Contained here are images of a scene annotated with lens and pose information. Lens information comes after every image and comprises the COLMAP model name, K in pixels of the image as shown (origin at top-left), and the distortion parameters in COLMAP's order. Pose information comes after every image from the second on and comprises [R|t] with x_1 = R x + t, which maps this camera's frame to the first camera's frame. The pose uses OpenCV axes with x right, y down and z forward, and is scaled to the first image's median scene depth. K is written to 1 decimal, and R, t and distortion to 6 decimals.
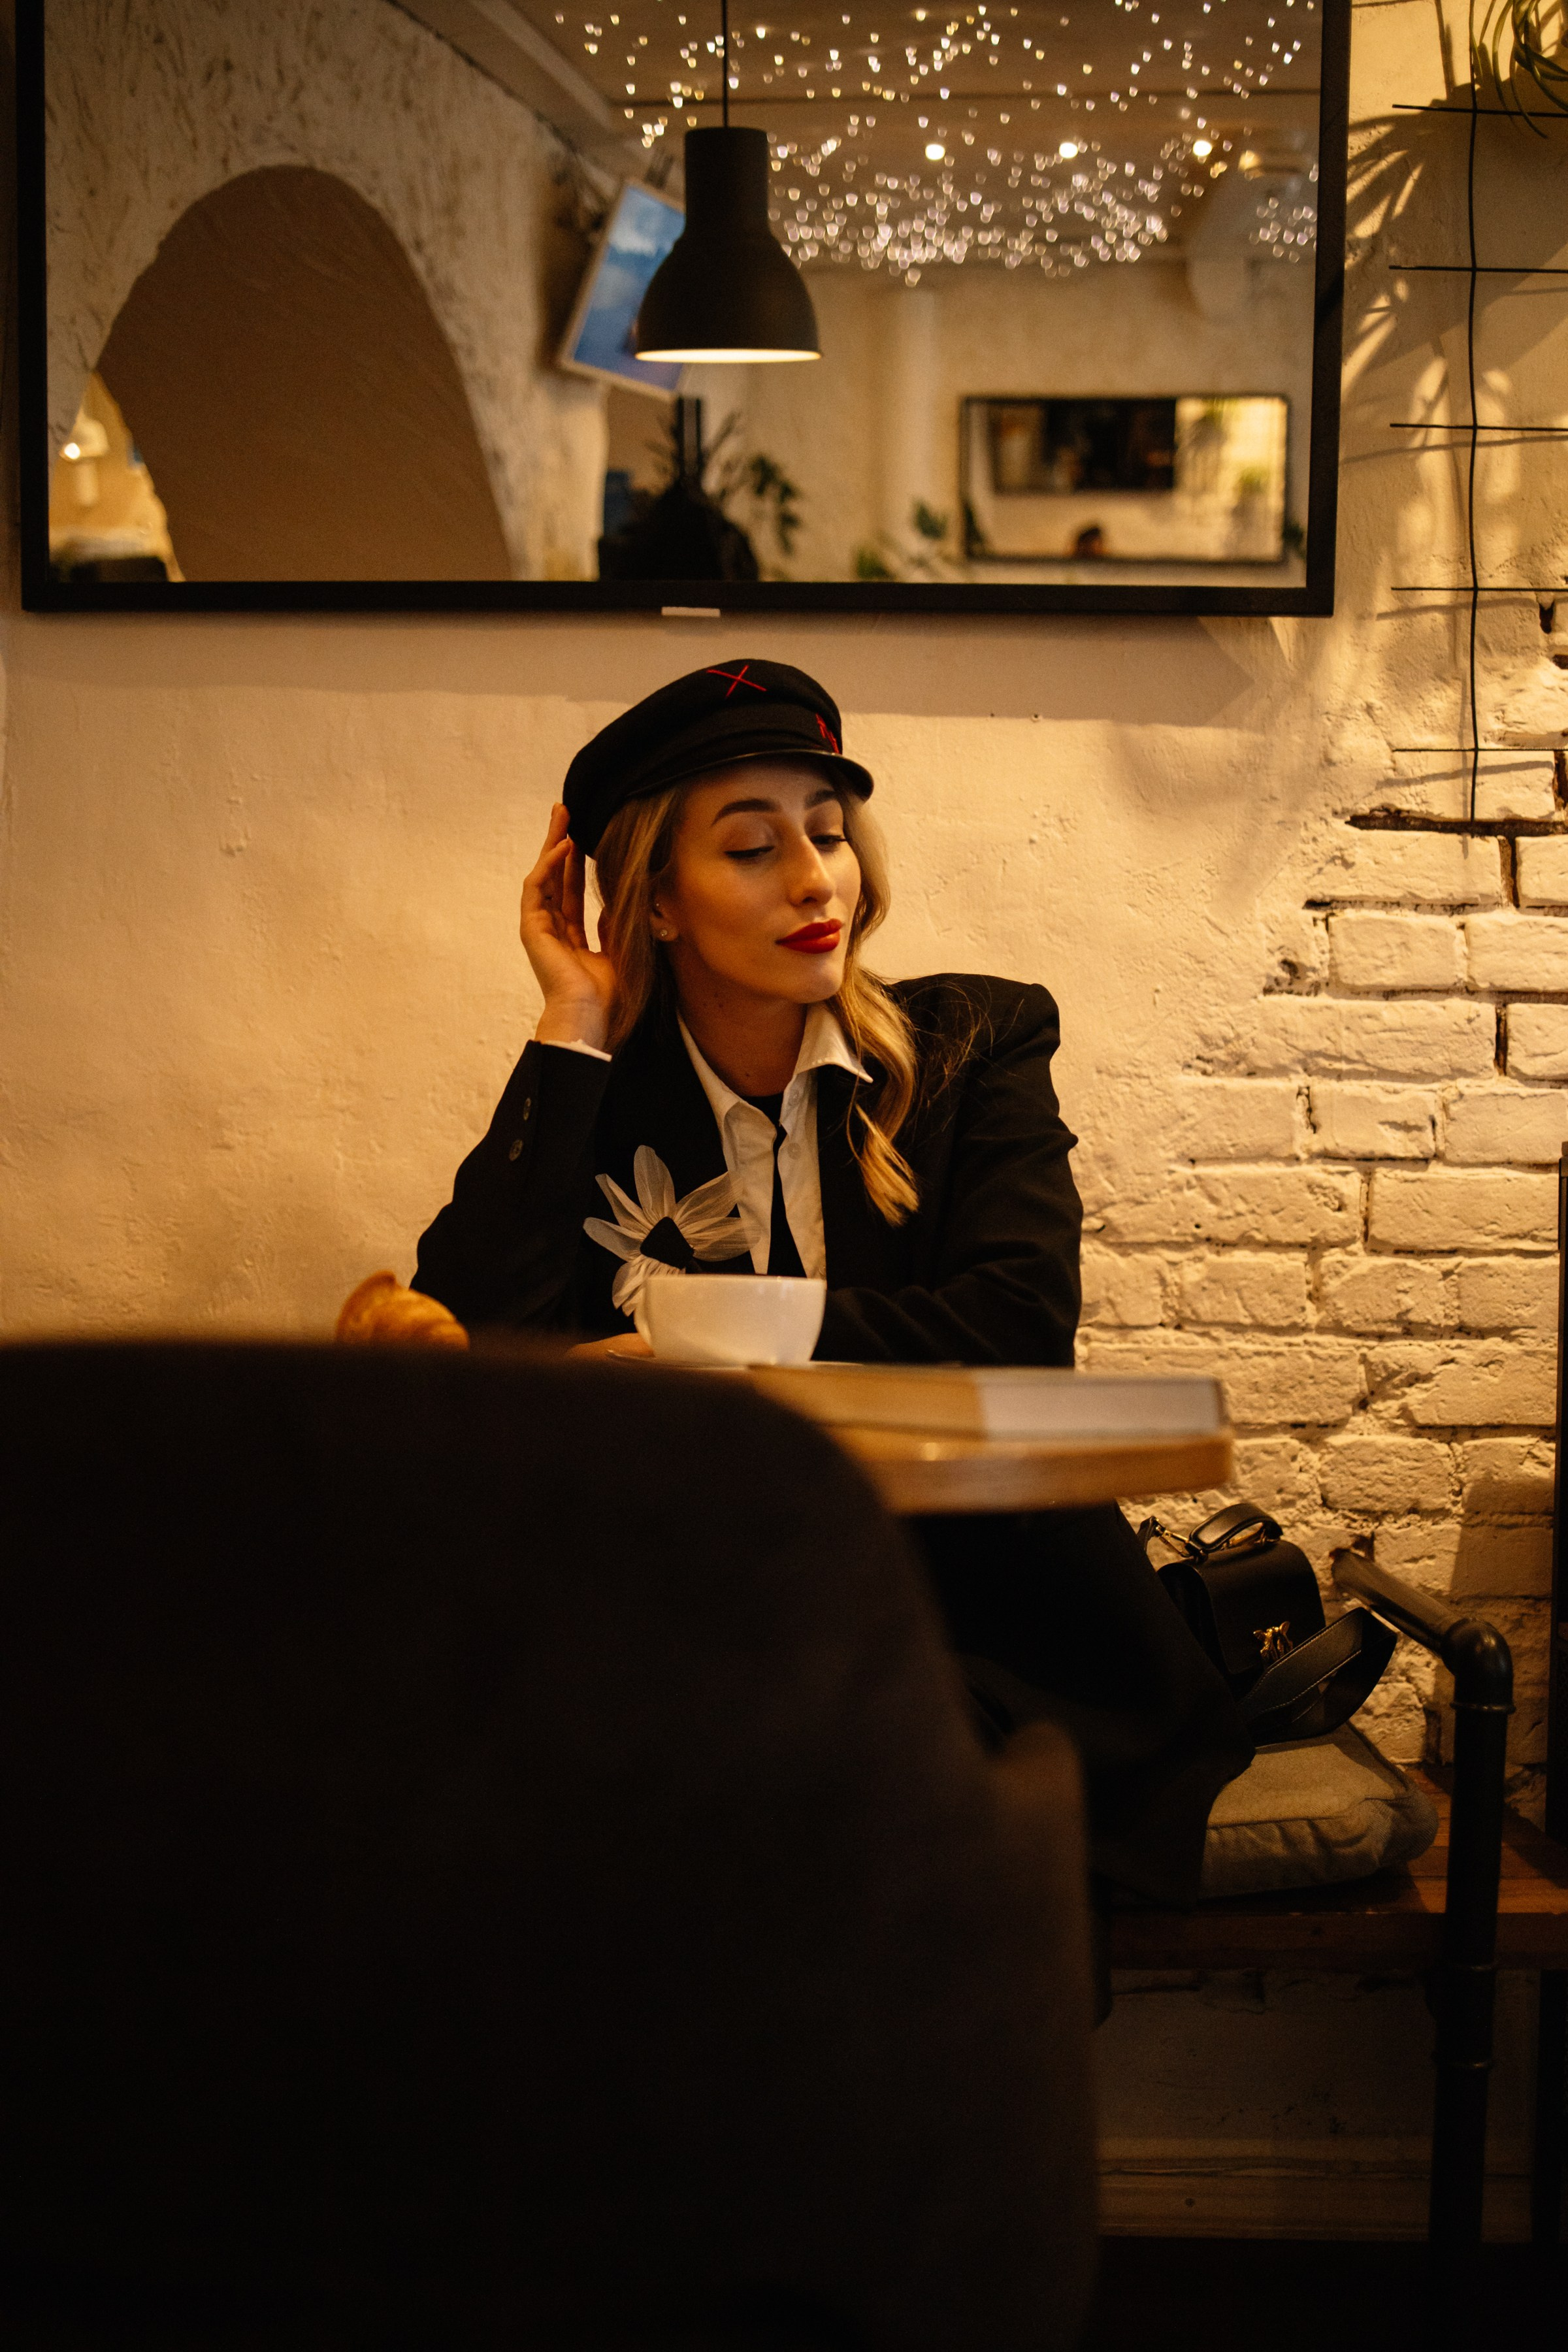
lens RADIAL K [[2406.7, 0, 784.0], [0, 2406.7, 1176.0], [0, 0, 1]] dist [-0.081658, 0.022154]
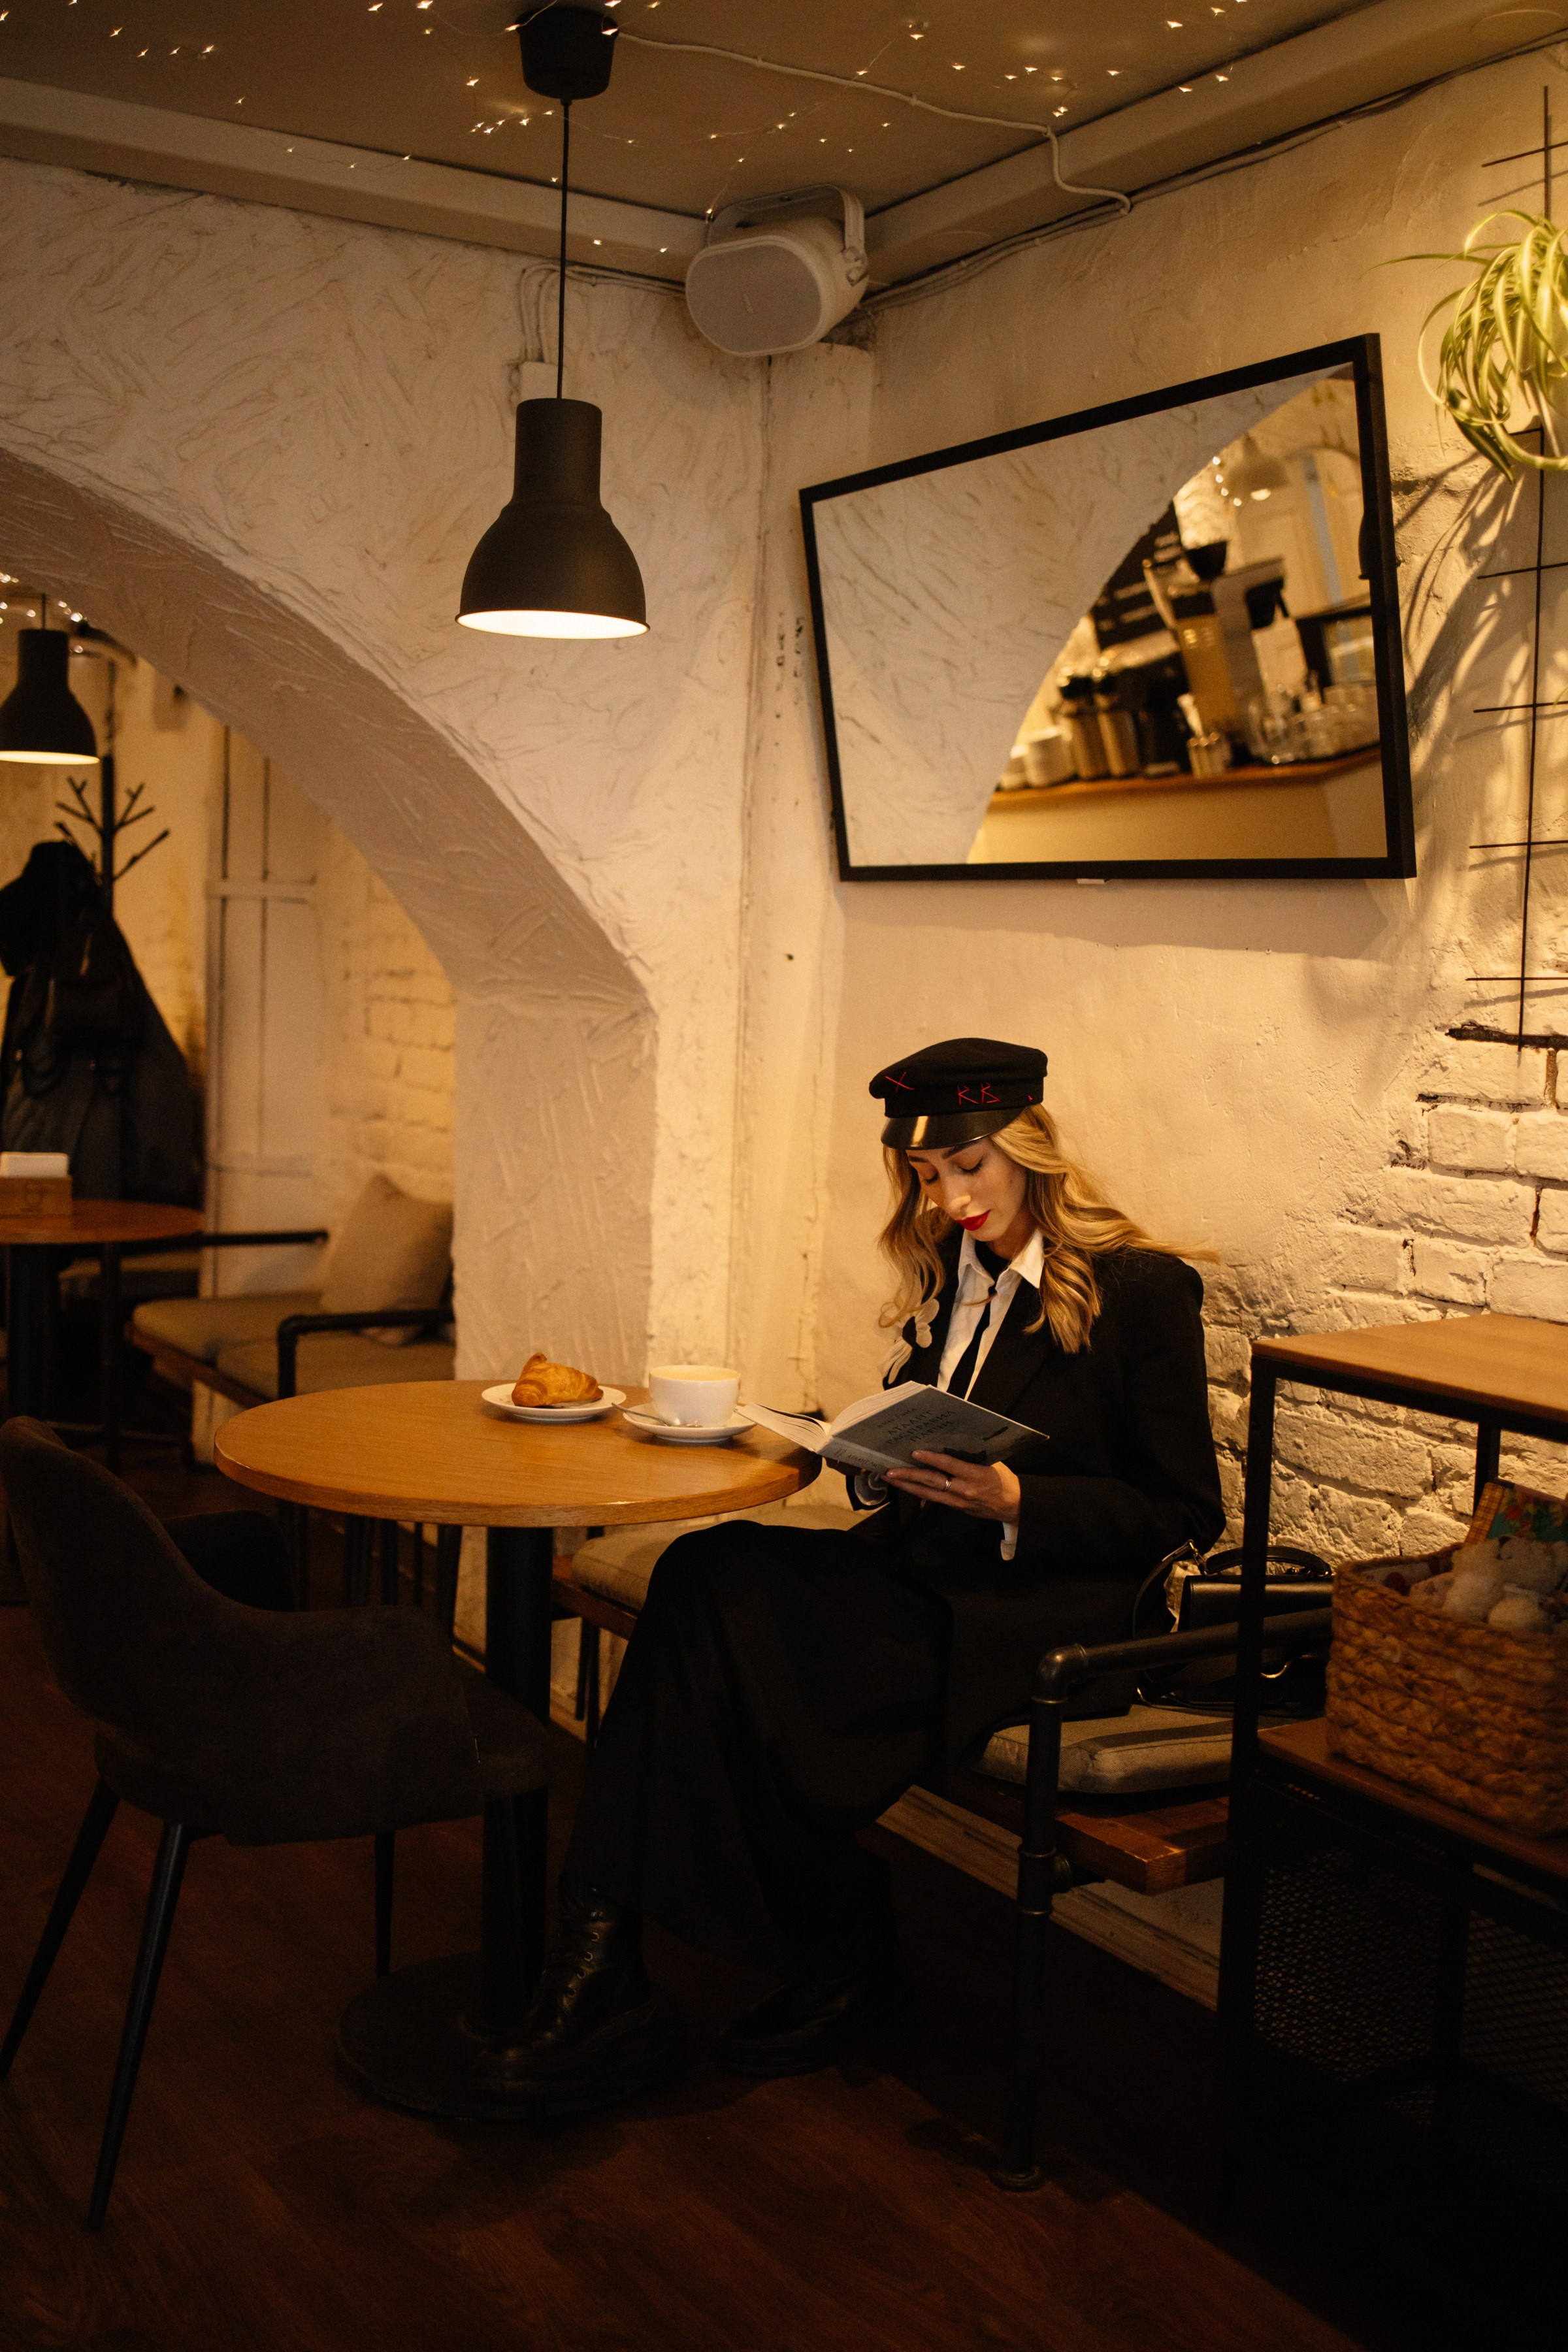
lens RADIAL K [[2406.7, 0, 784.0], [0, 2406.7, 1176.0], [0, 0, 1]] dist [-0.081658, 0.022154]
pose [[0.560132, 0.078993, -0.824629, 1.090123], [0.016433, 0.994188, 0.106398, -0.214179], [0.828240, -0.073148, 0.555578, 0.002569]]
